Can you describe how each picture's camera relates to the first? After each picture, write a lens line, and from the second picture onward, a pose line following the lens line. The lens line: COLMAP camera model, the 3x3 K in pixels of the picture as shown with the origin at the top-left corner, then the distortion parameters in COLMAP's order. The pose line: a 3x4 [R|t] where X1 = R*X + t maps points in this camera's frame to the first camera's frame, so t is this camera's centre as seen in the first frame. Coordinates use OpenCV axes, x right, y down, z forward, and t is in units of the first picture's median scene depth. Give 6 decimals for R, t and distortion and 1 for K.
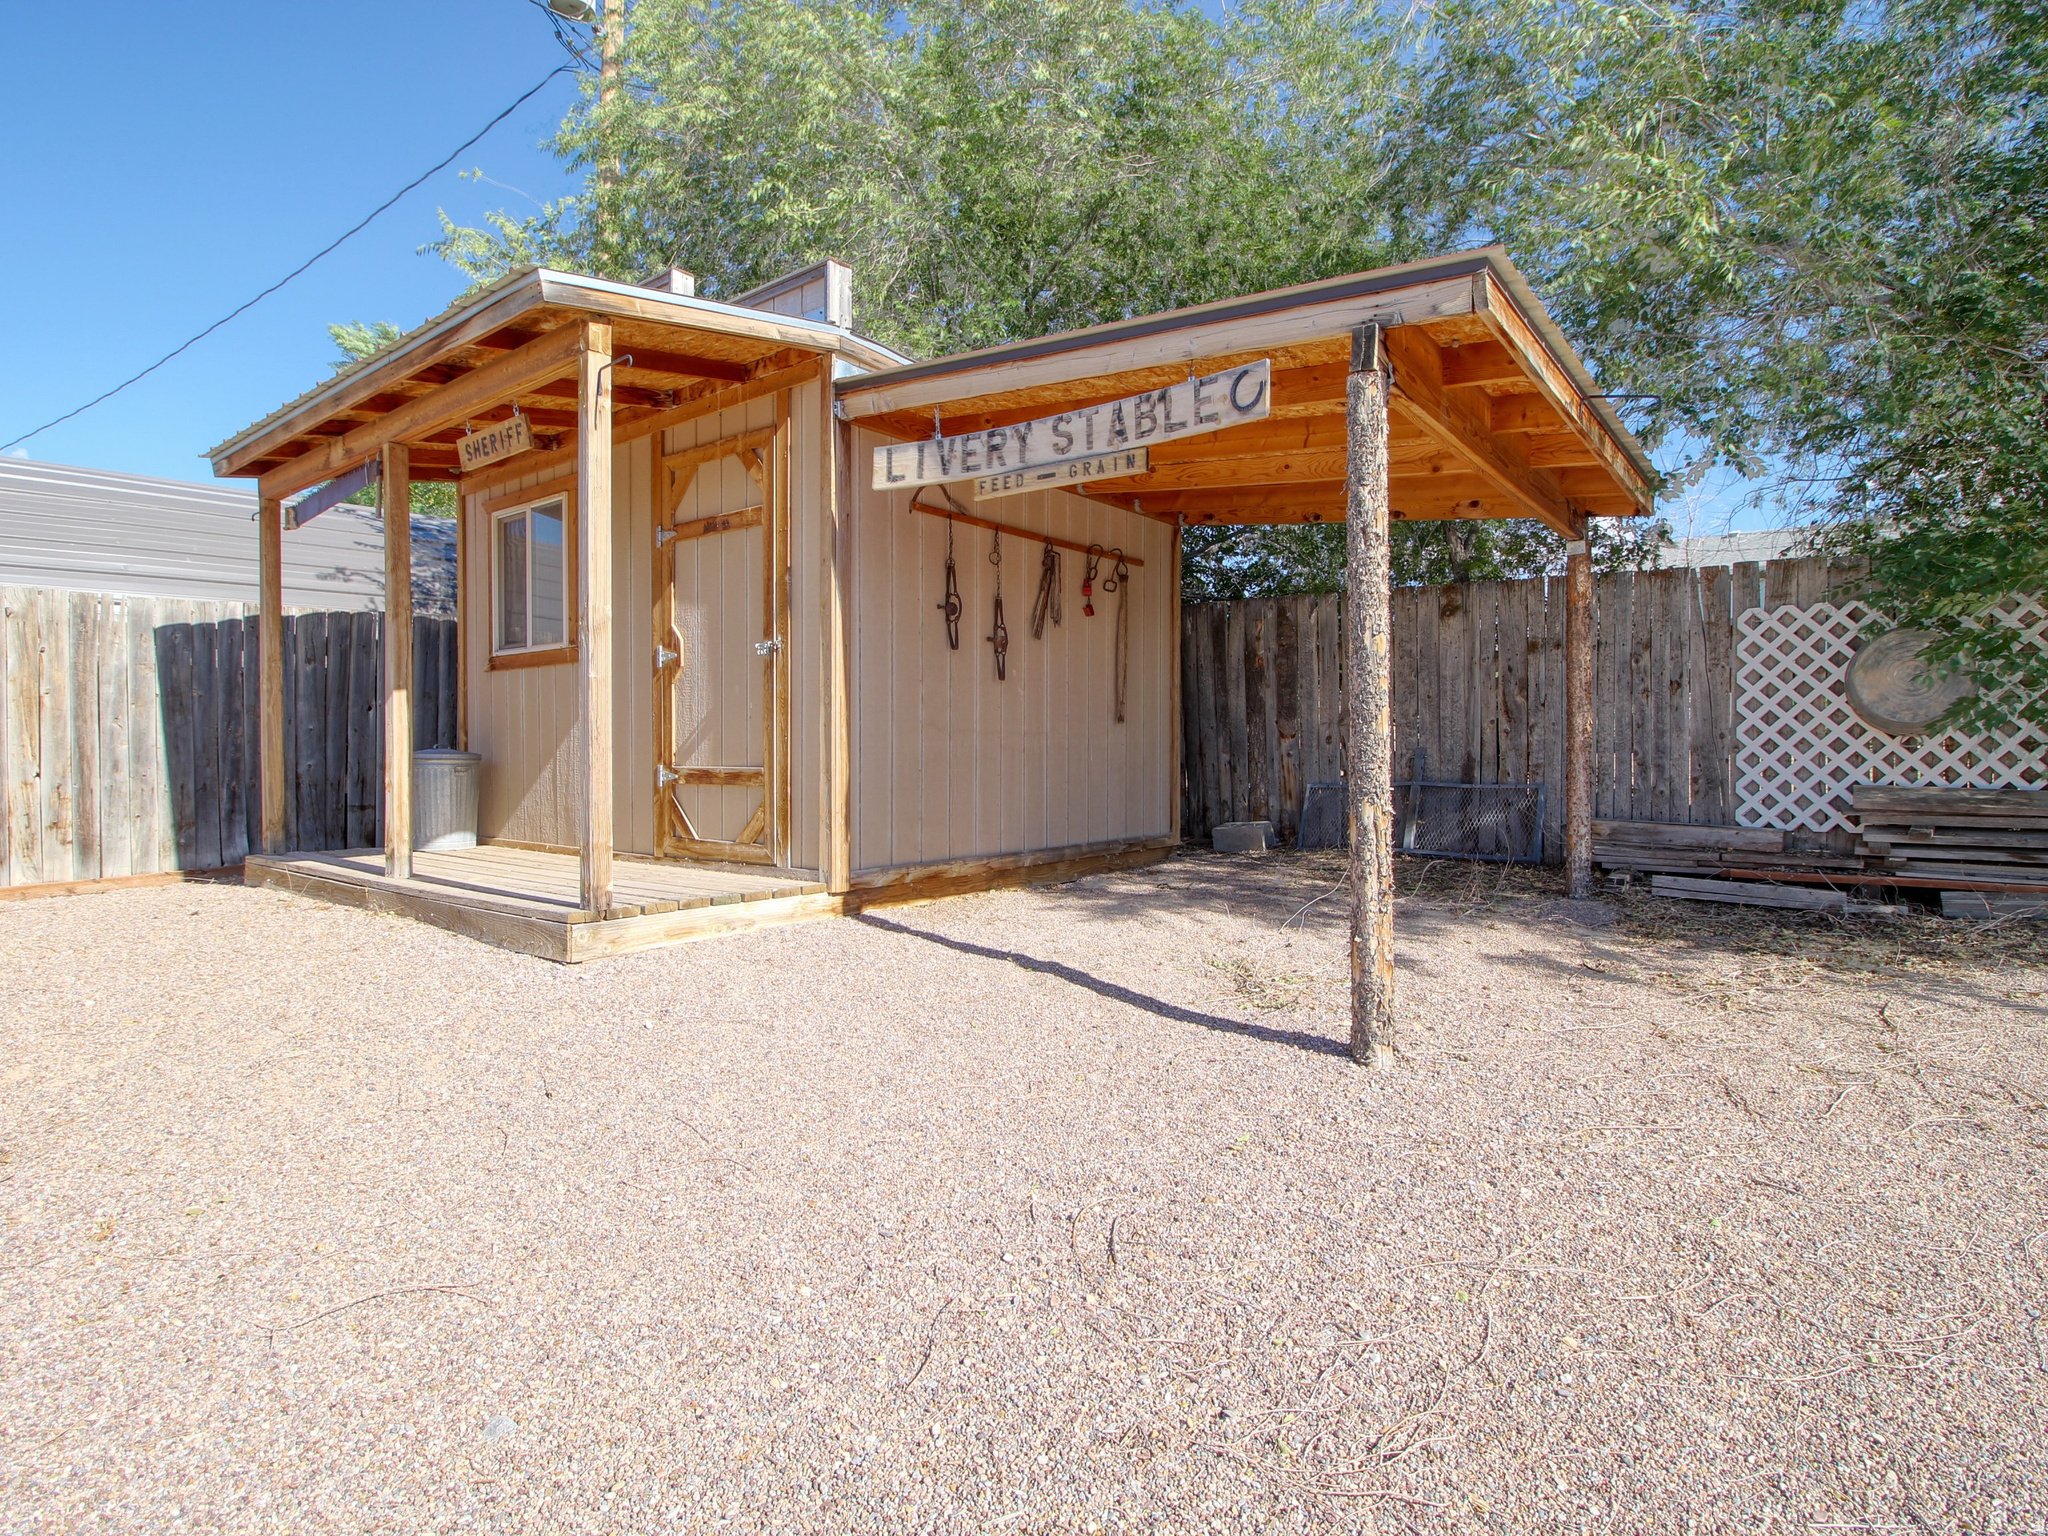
lens RADIAL K [[1073.4, 0, 1024.0], [0, 1073.4, 768.0], [0, 0, 1]] dist [0.000755, -0.000077]
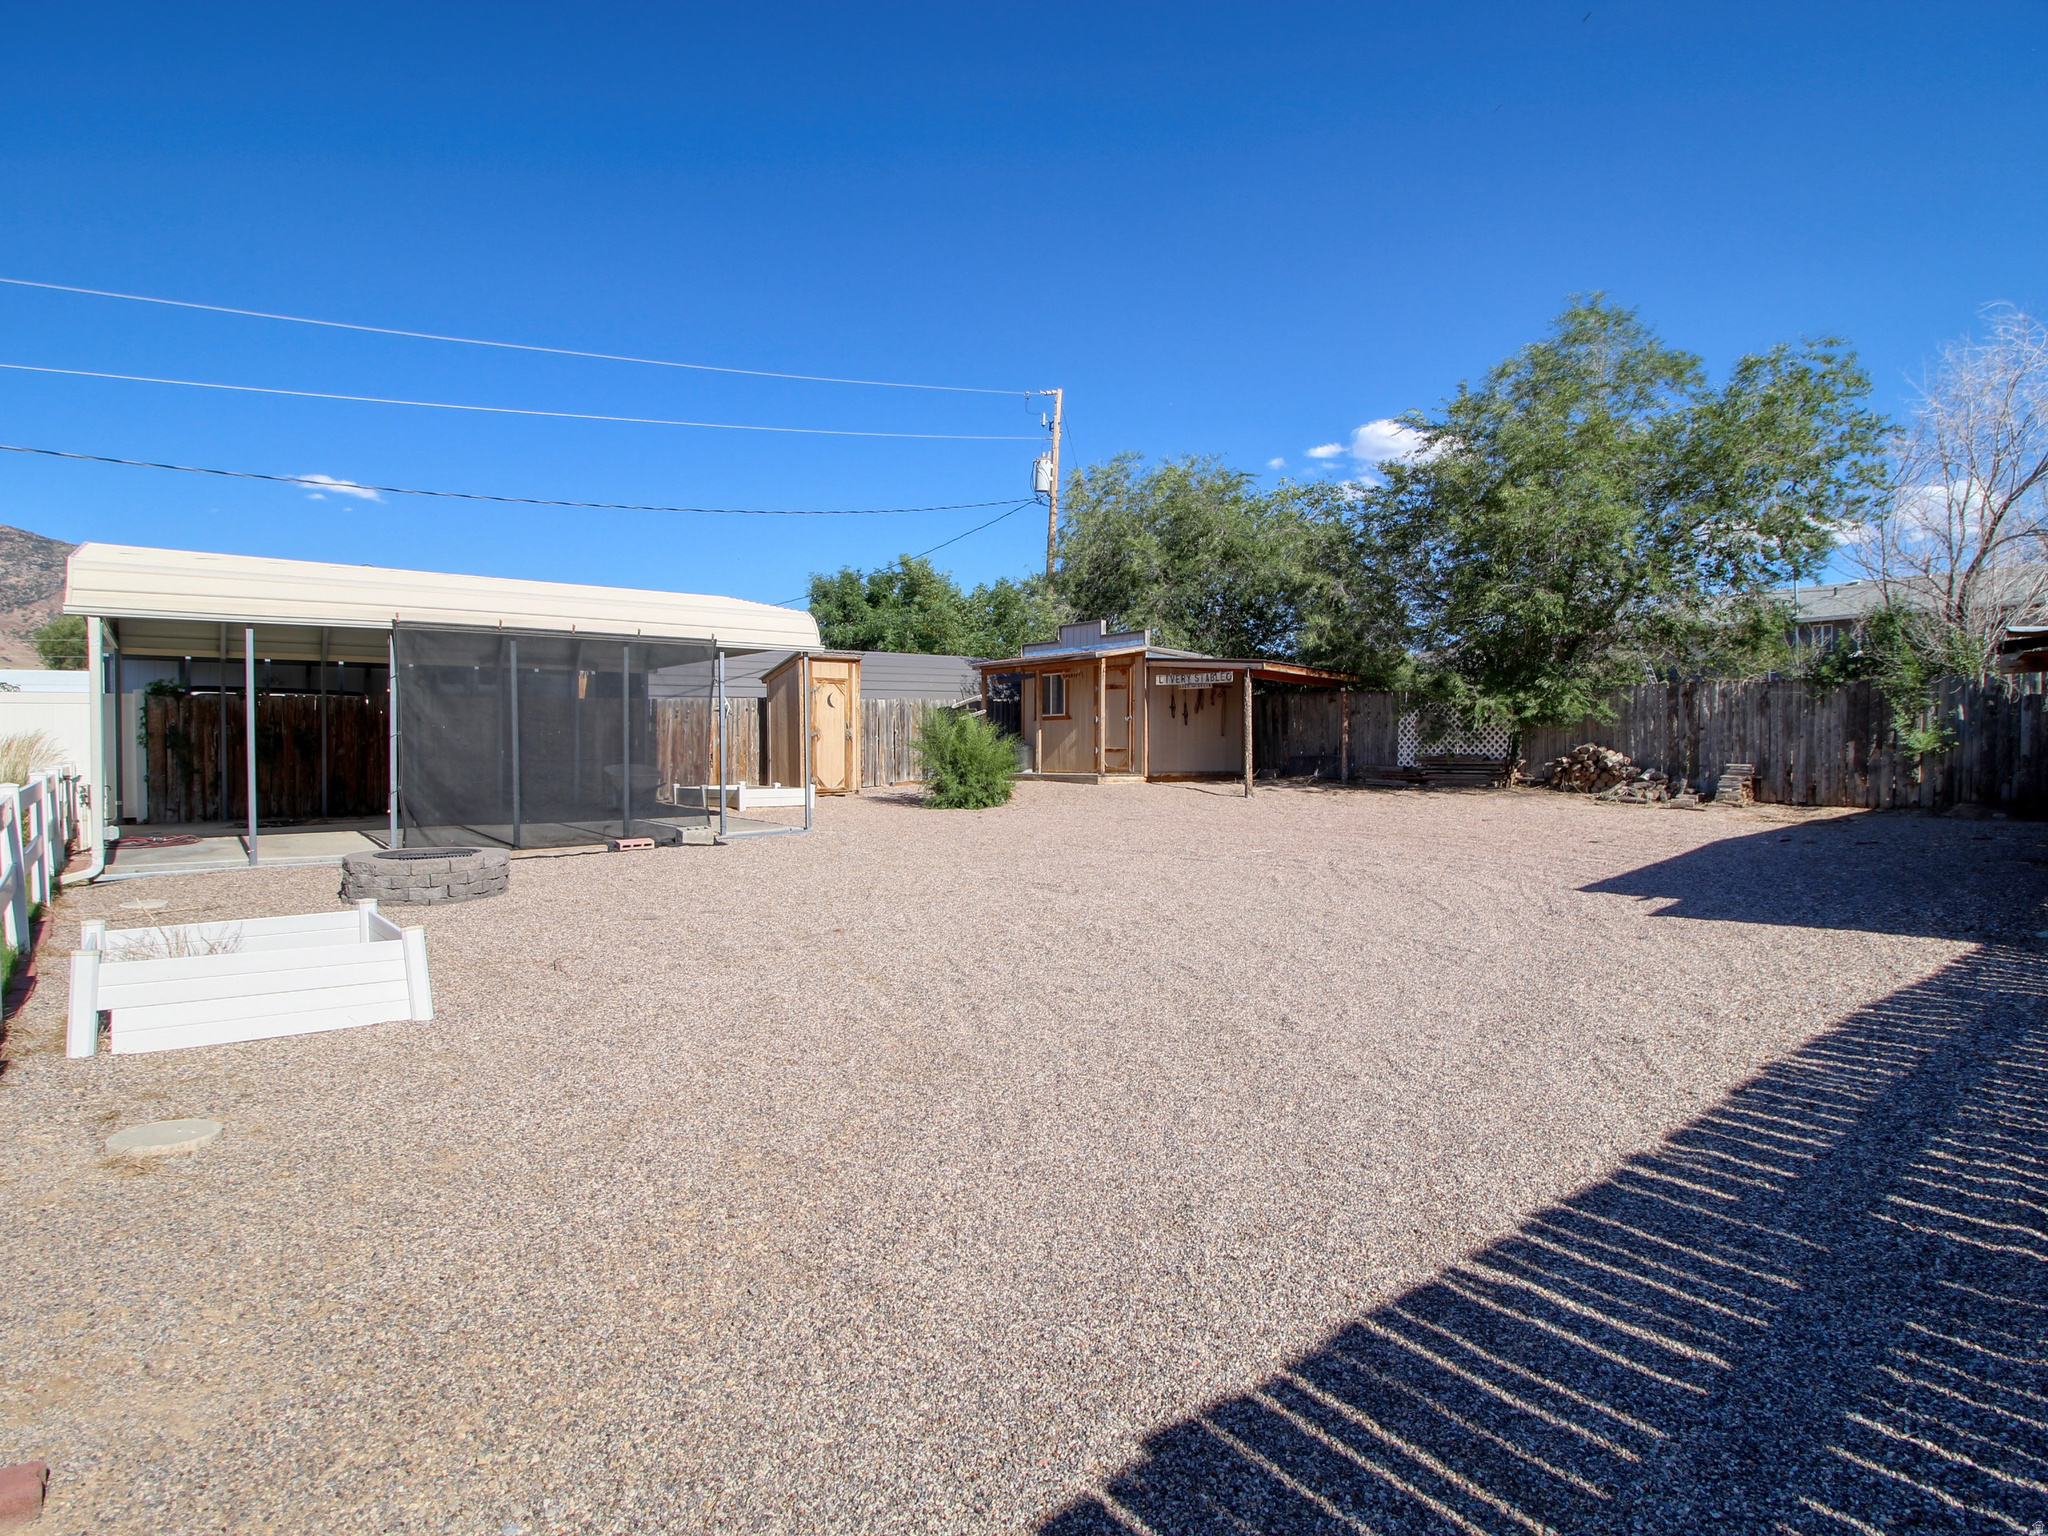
lens RADIAL K [[1073.4, 0, 1024.0], [0, 1073.4, 768.0], [0, 0, 1]] dist [0.000755, -0.000077]
pose [[0.980084, 0.007297, -0.198447, 0.189714], [-0.008198, 0.999959, -0.003716, 0.097900], [0.198412, 0.005269, 0.980104, -3.140934]]
